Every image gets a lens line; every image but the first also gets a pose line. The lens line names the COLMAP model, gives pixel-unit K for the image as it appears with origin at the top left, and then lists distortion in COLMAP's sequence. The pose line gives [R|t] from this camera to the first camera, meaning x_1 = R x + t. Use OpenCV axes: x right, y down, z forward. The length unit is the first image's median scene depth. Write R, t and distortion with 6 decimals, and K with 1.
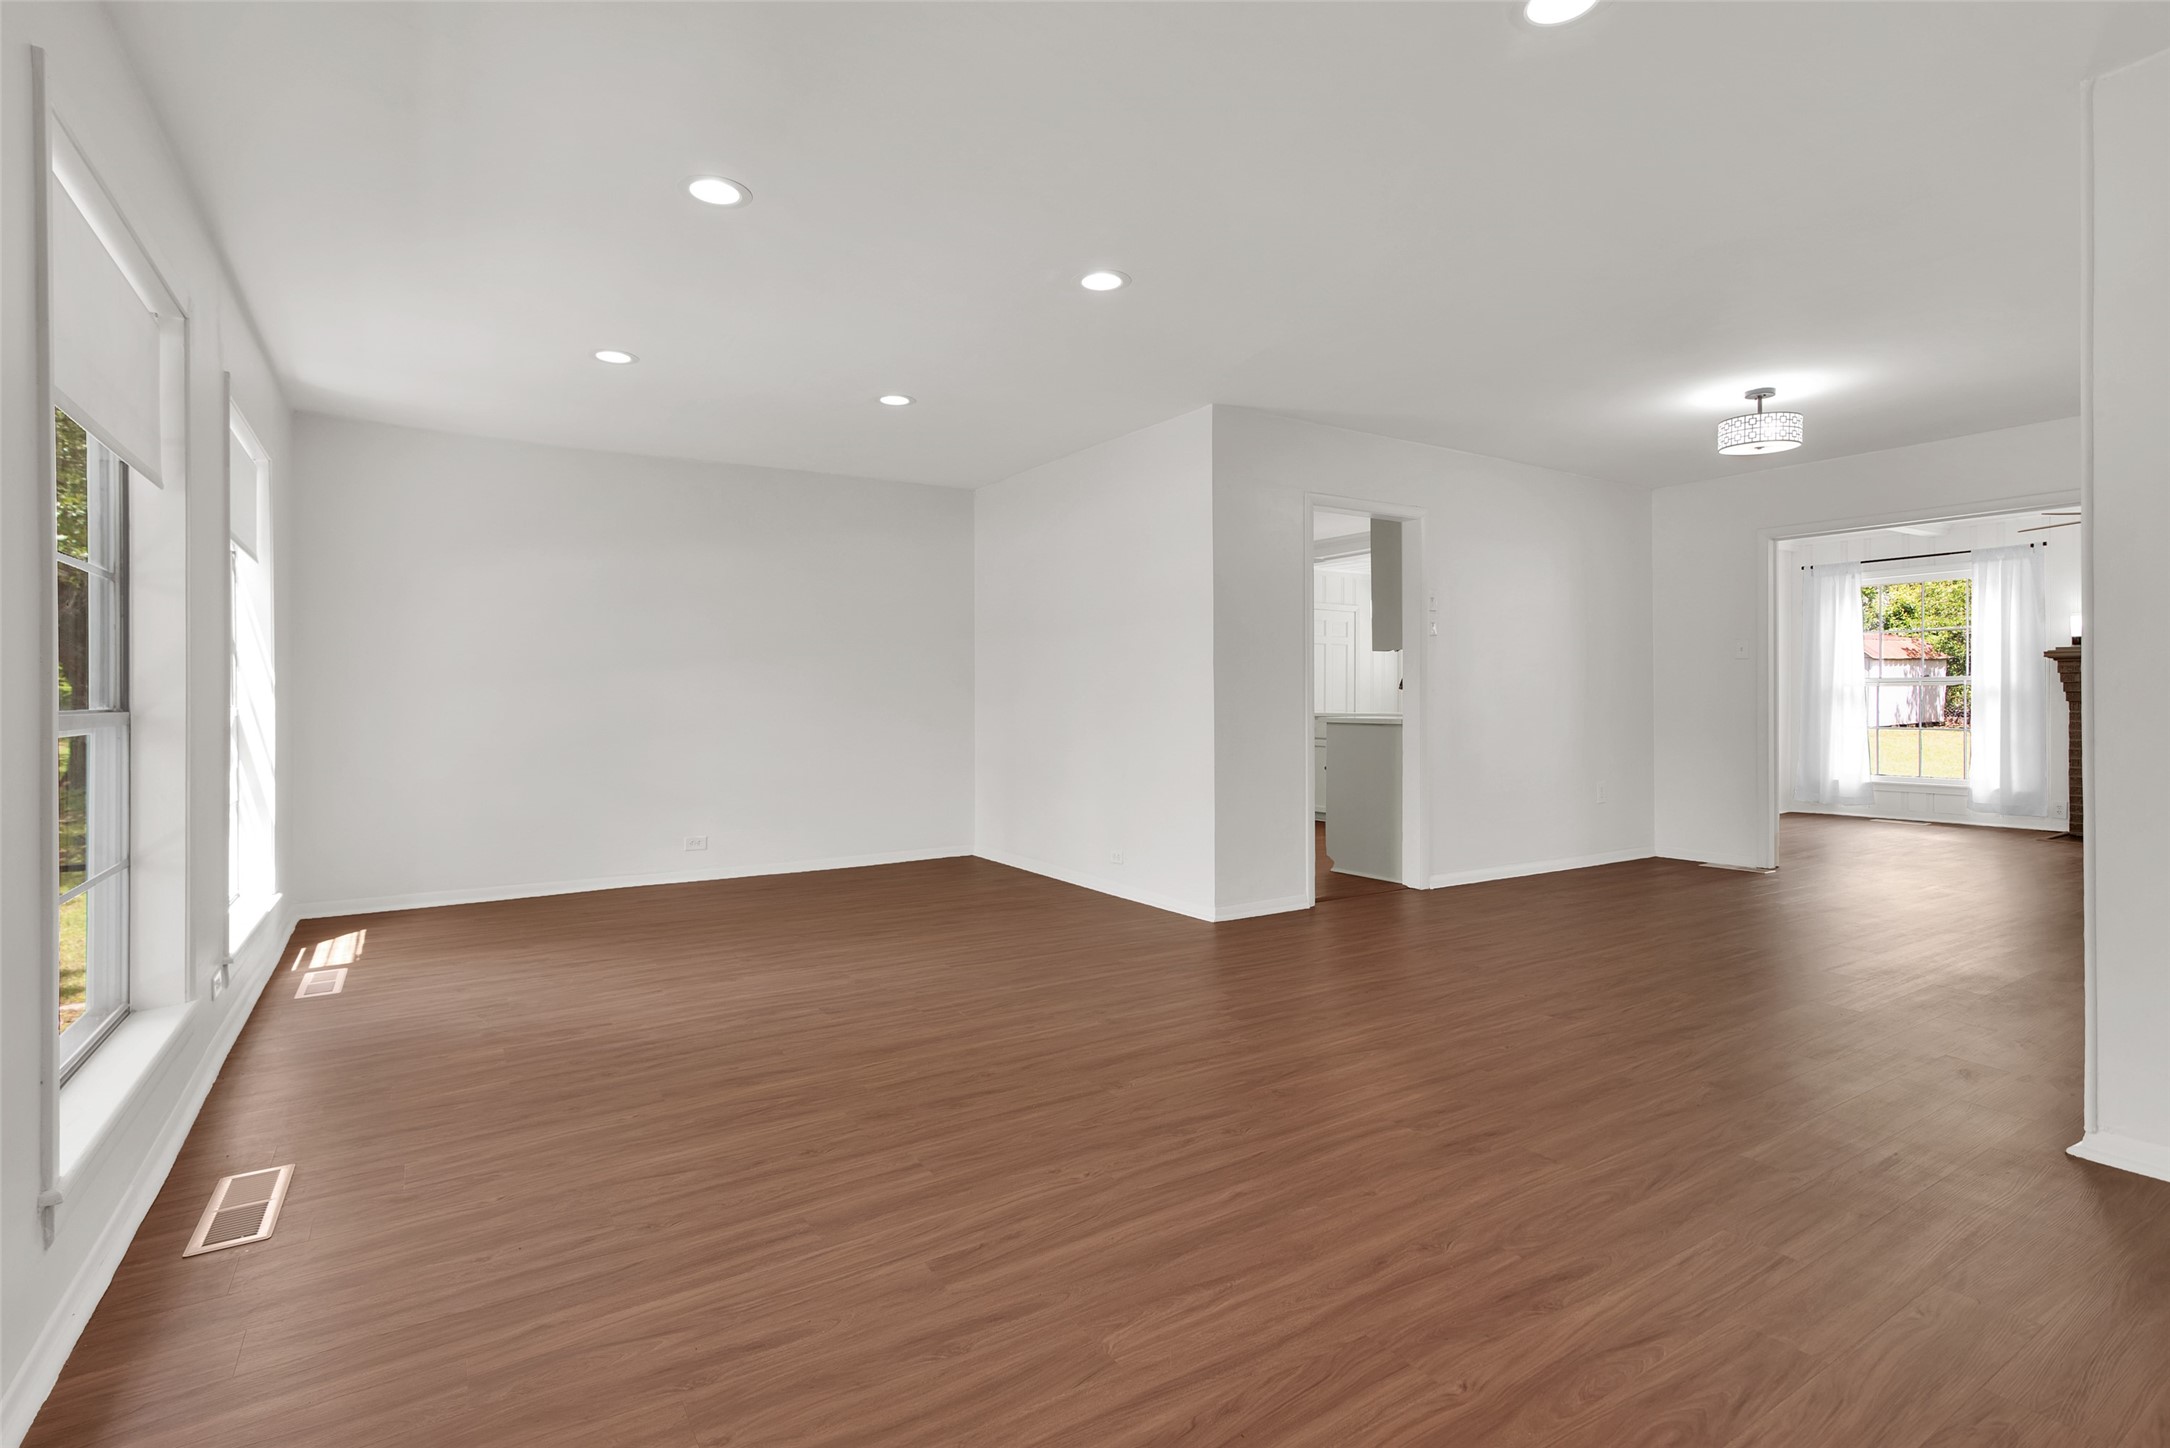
lens RADIAL K [[1063.4, 0, 1099.4], [0, 1063.4, 697.2], [0, 0, 1]] dist [0.000269, -0.000007]
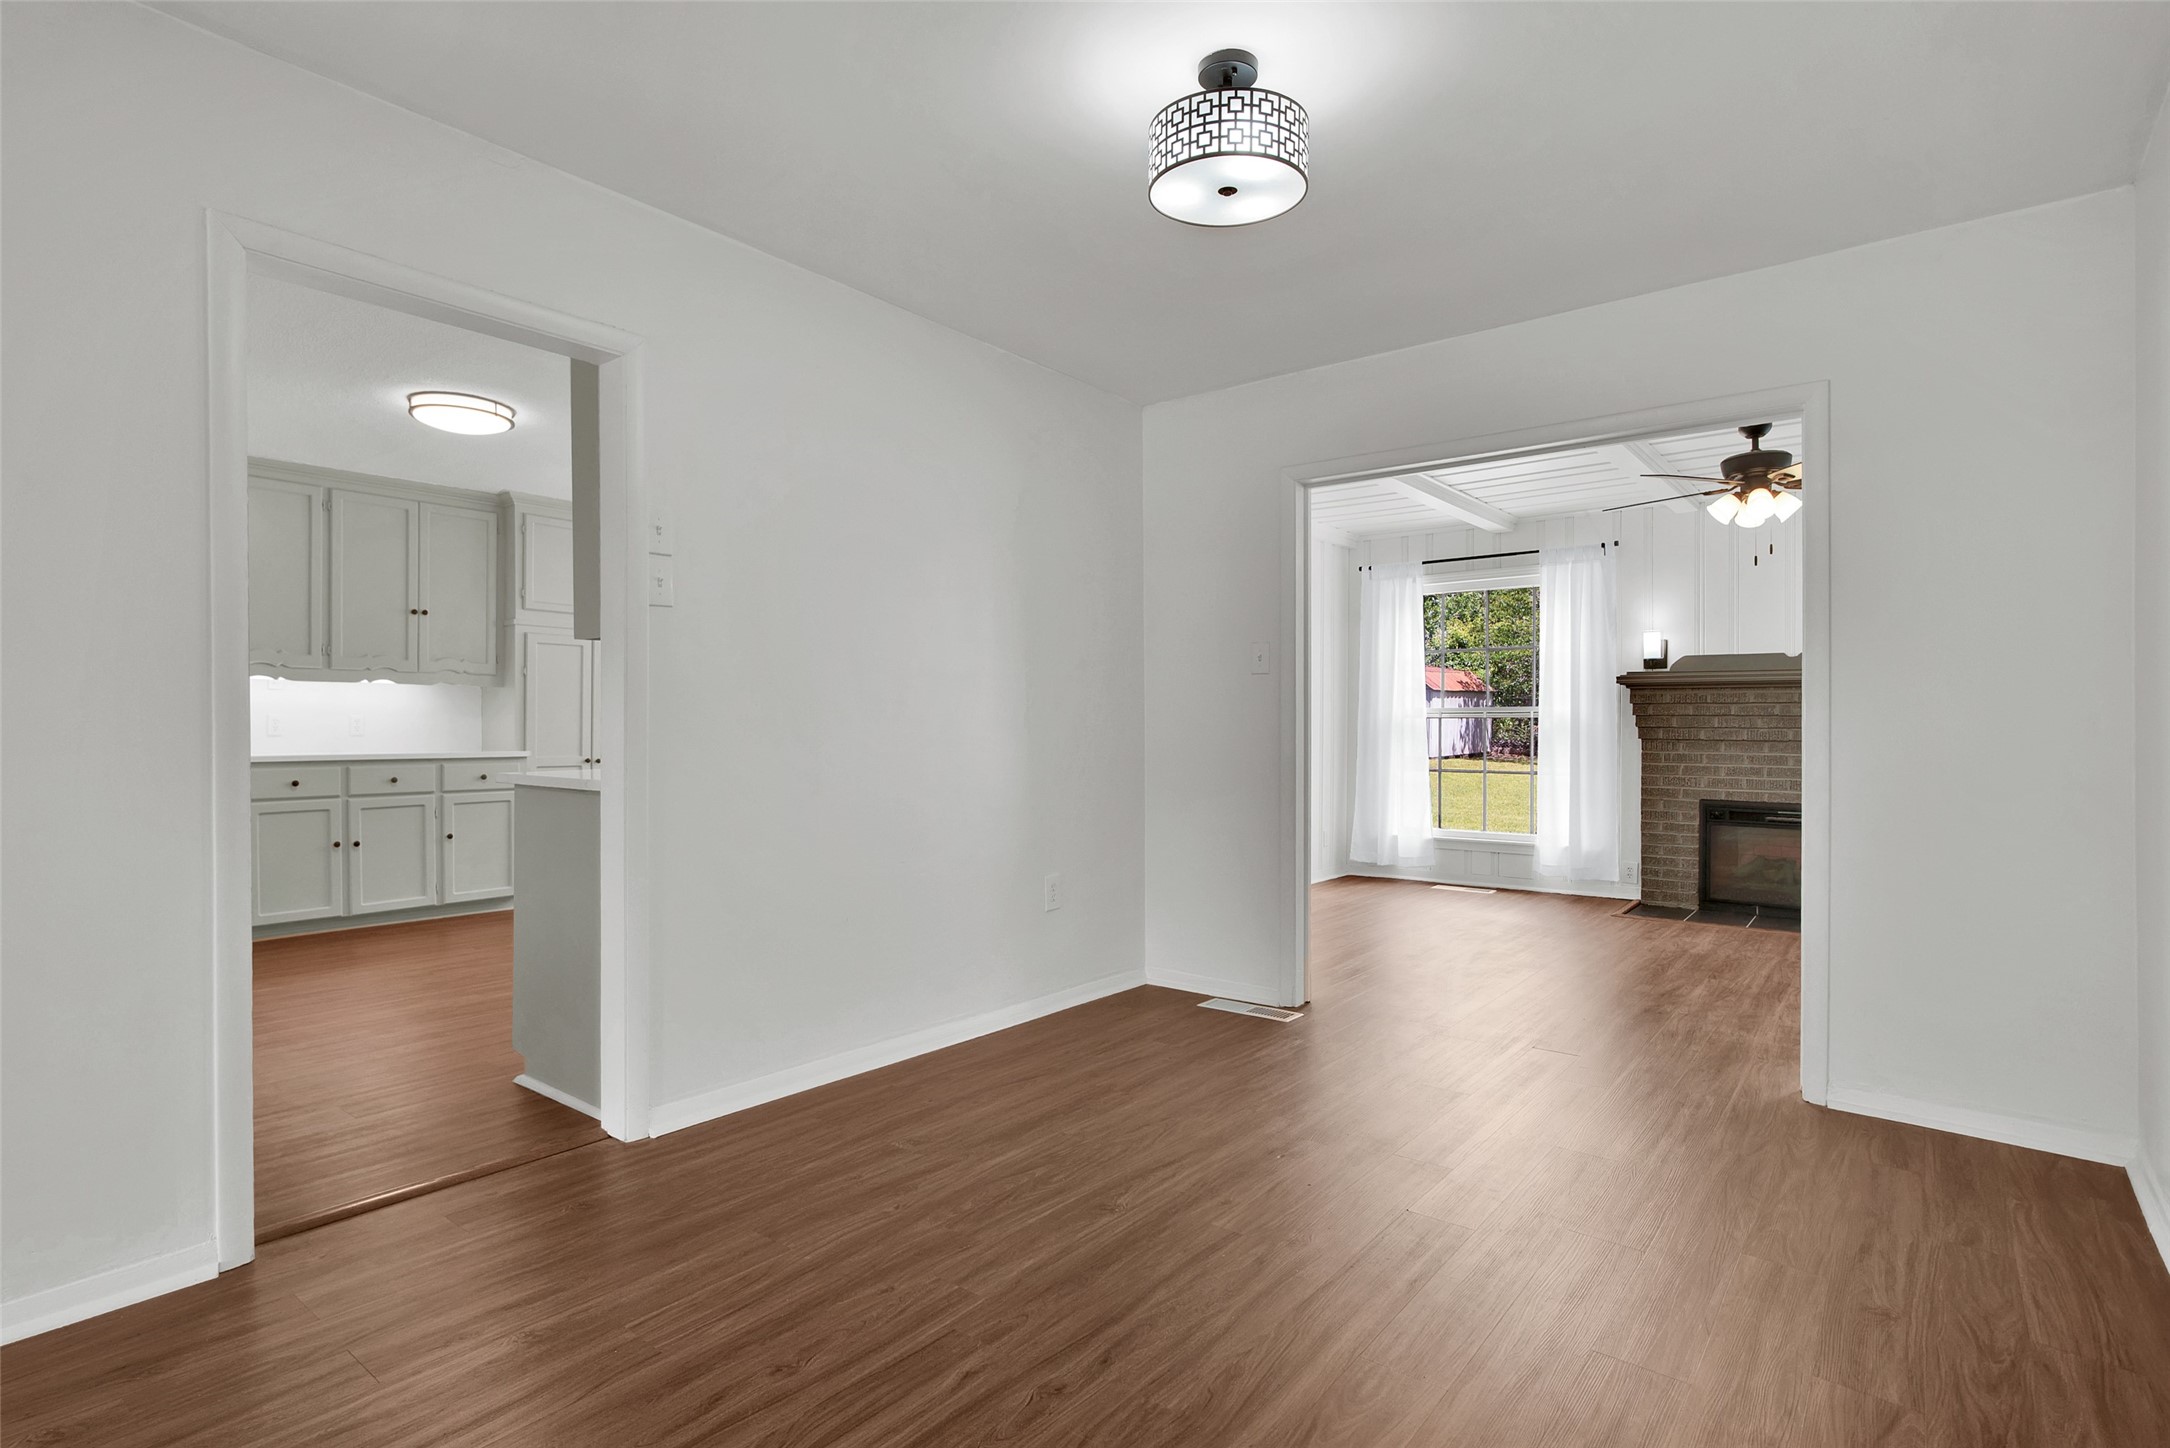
lens RADIAL K [[1078.6, 0, 1085.0], [0, 1078.6, 724.0], [0, 0, 1]] dist [-0.001538, -0.000339]
pose [[0.950004, 0.004623, 0.312202, 0.237849], [-0.004212, 0.999989, -0.001991, -0.003578], [-0.312208, 0.000577, 0.950014, 0.330632]]
